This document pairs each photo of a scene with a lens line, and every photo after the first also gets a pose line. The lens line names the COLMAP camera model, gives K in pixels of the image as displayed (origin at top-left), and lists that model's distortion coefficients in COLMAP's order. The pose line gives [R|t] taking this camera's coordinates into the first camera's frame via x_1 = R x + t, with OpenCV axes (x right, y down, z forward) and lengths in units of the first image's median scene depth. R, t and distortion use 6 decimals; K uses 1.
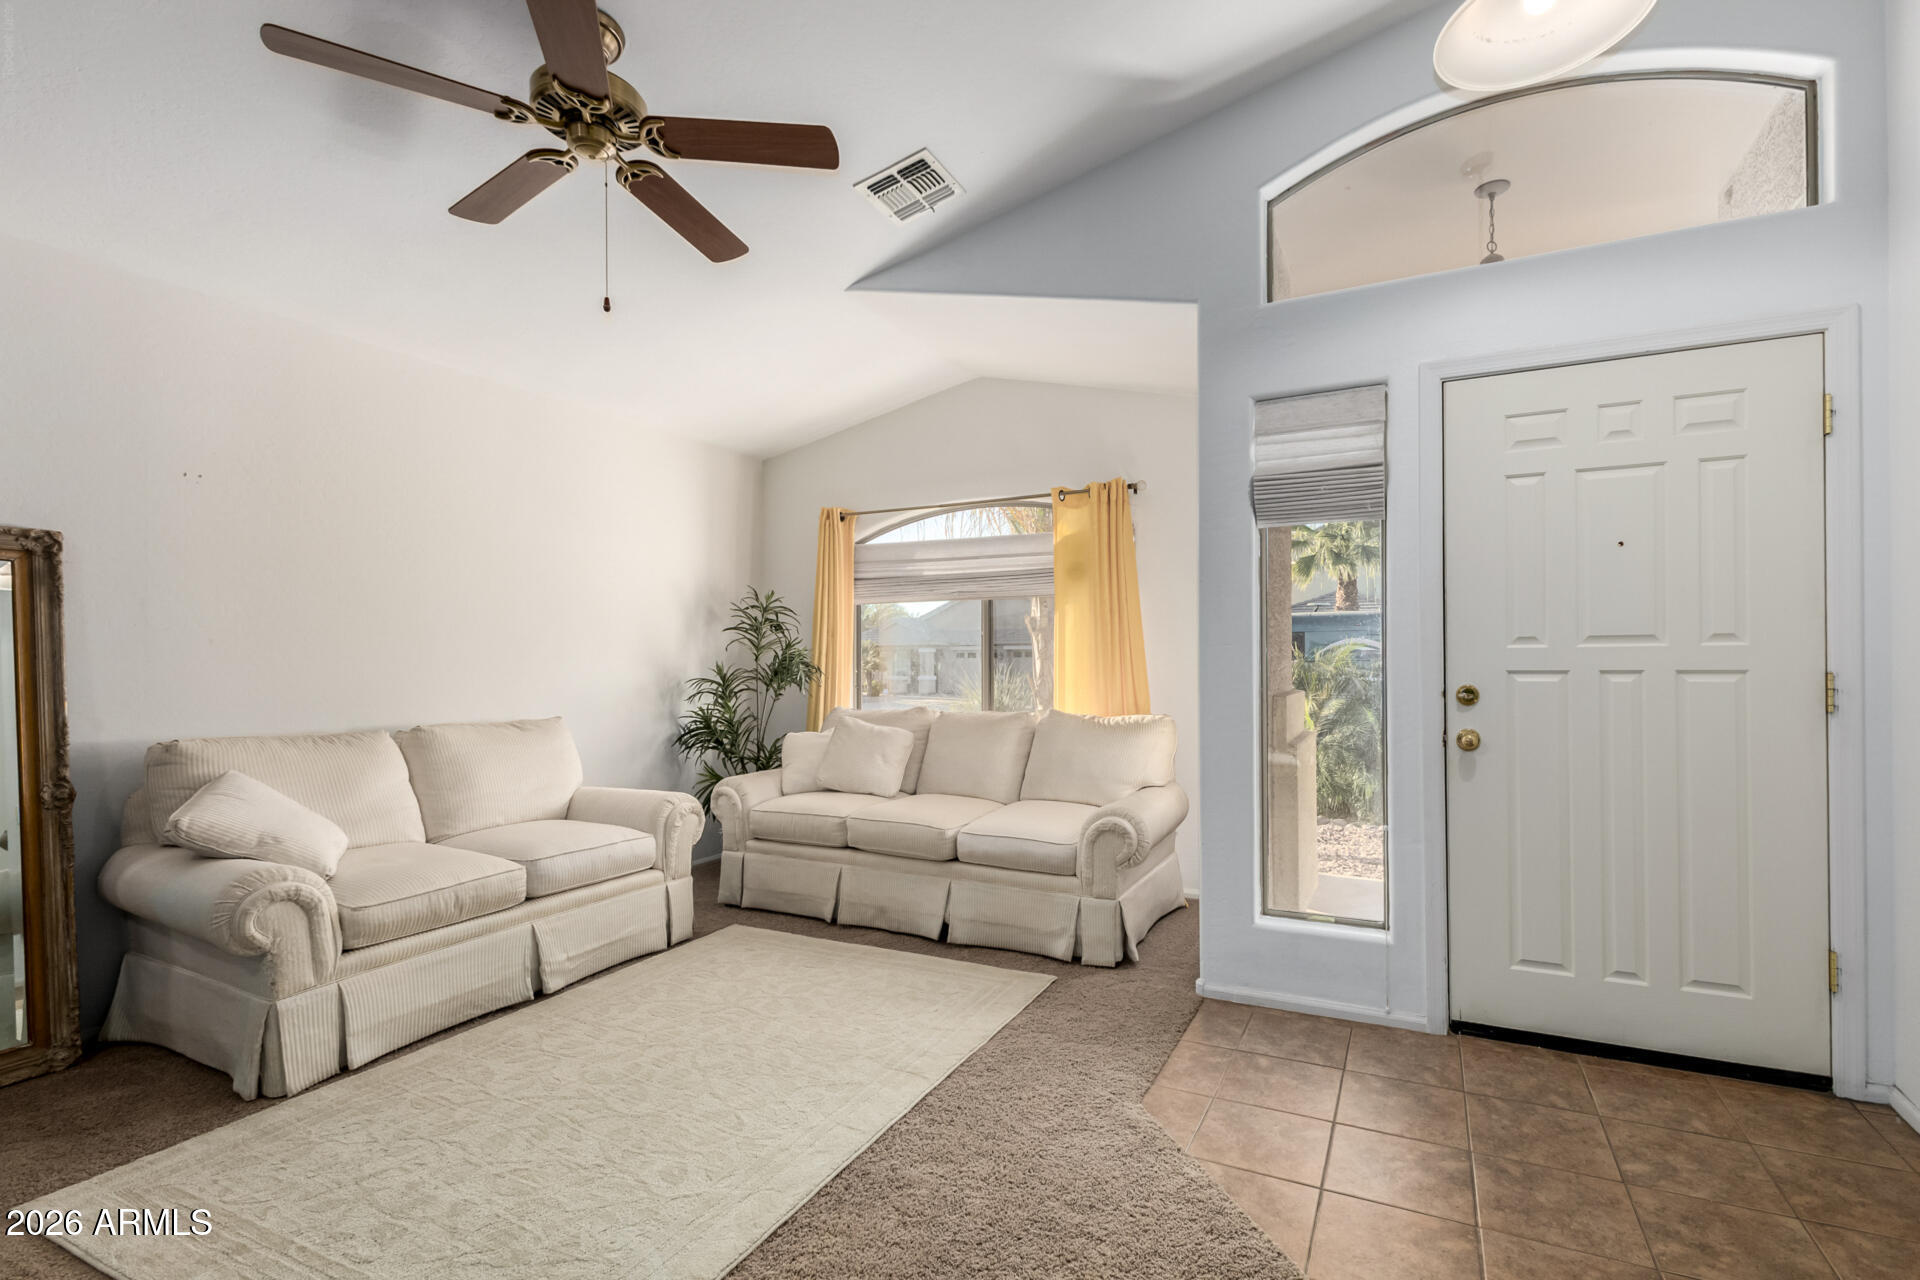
lens RADIAL K [[839.7, 0, 978.1], [0, 839.7, 650.9], [0, 0, 1]] dist [0.014233, -0.004921]
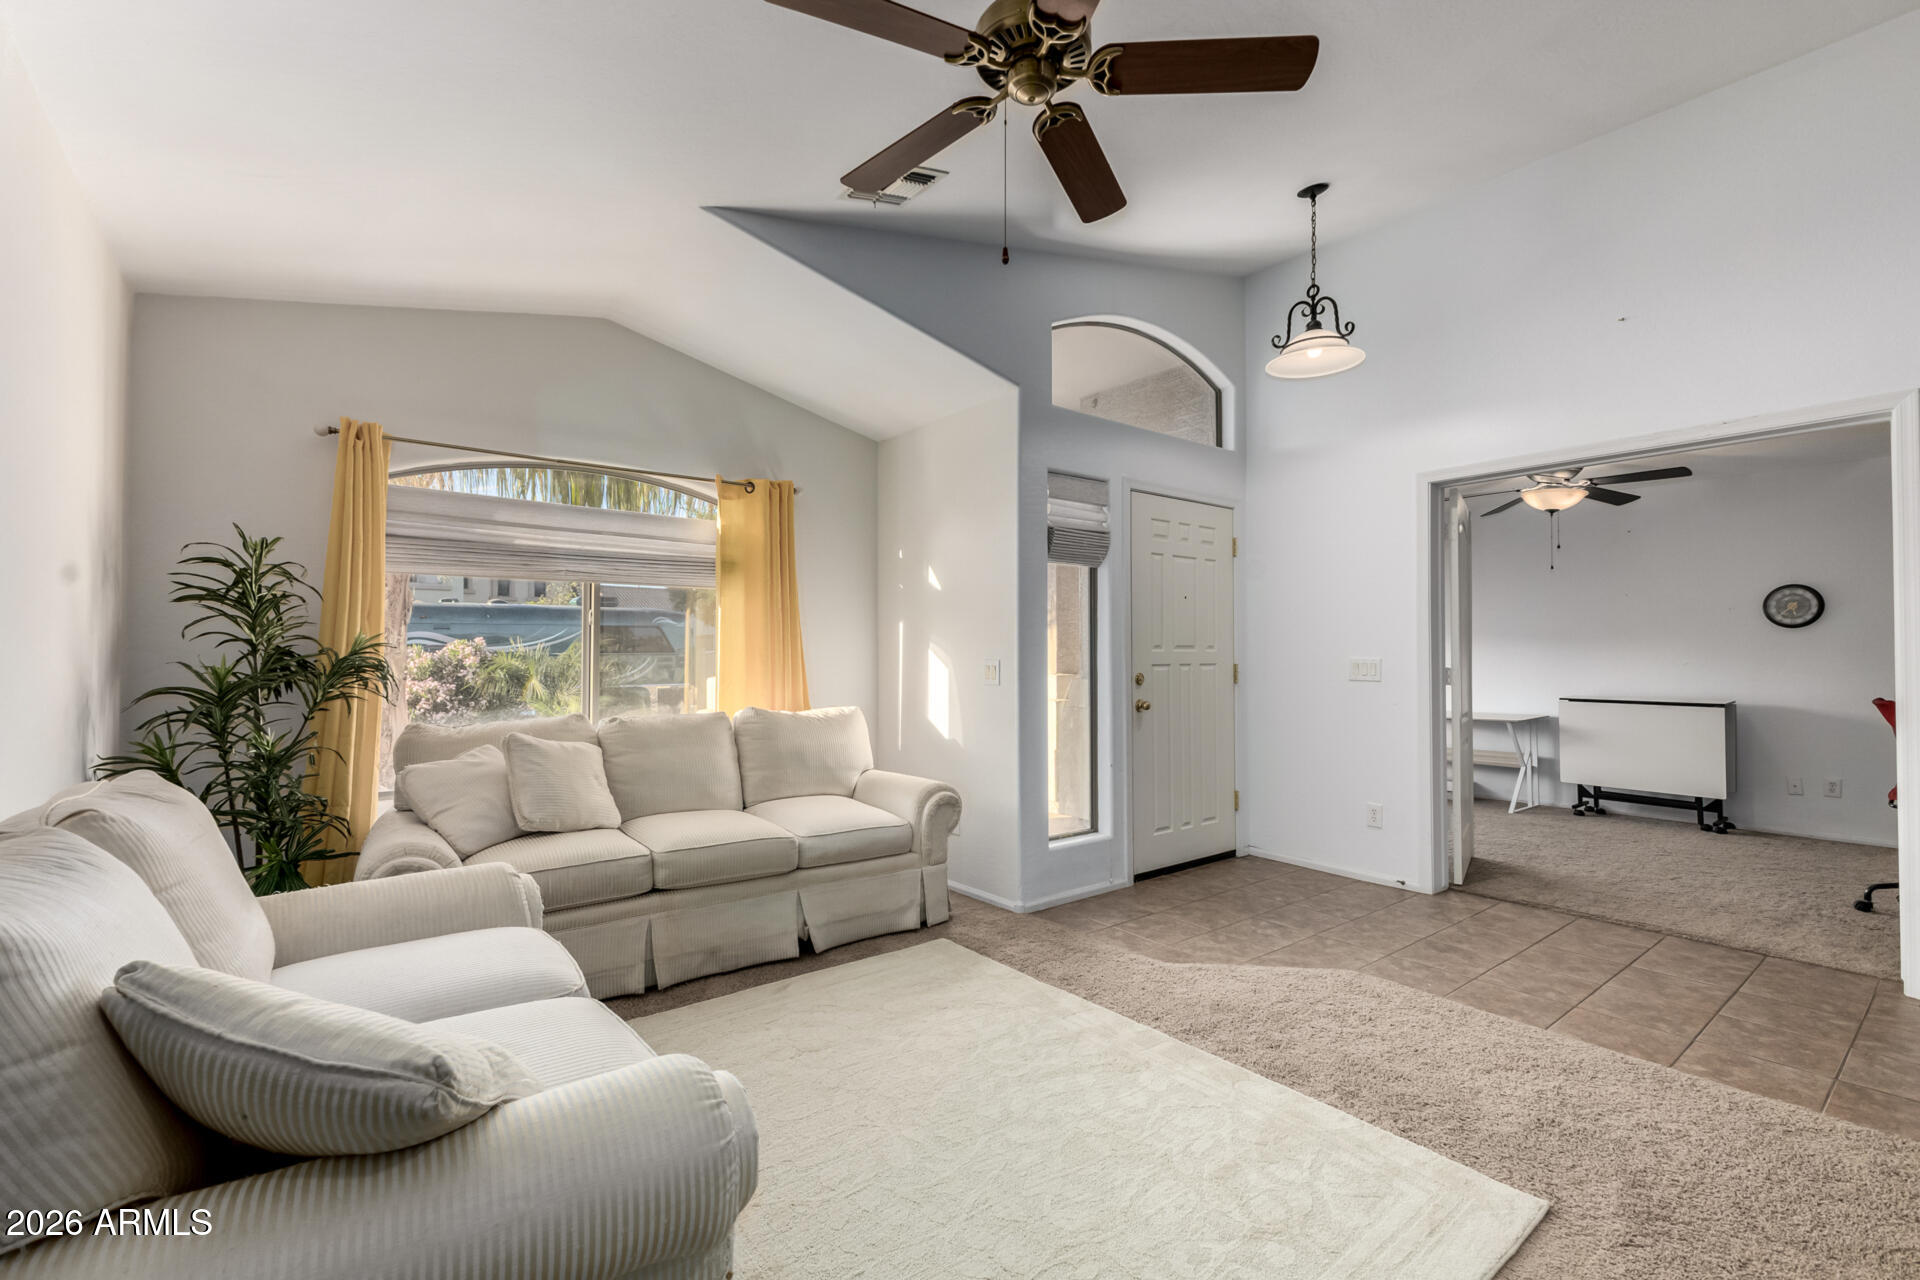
lens RADIAL K [[839.7, 0, 957.4], [0, 839.7, 635.9], [0, 0, 1]] dist [0.014233, -0.004921]
pose [[0.449141, 0.029293, 0.892981, -0.944078], [-0.013599, 0.999571, -0.025950, 0.013156], [-0.893357, -0.000488, 0.449346, 0.495669]]
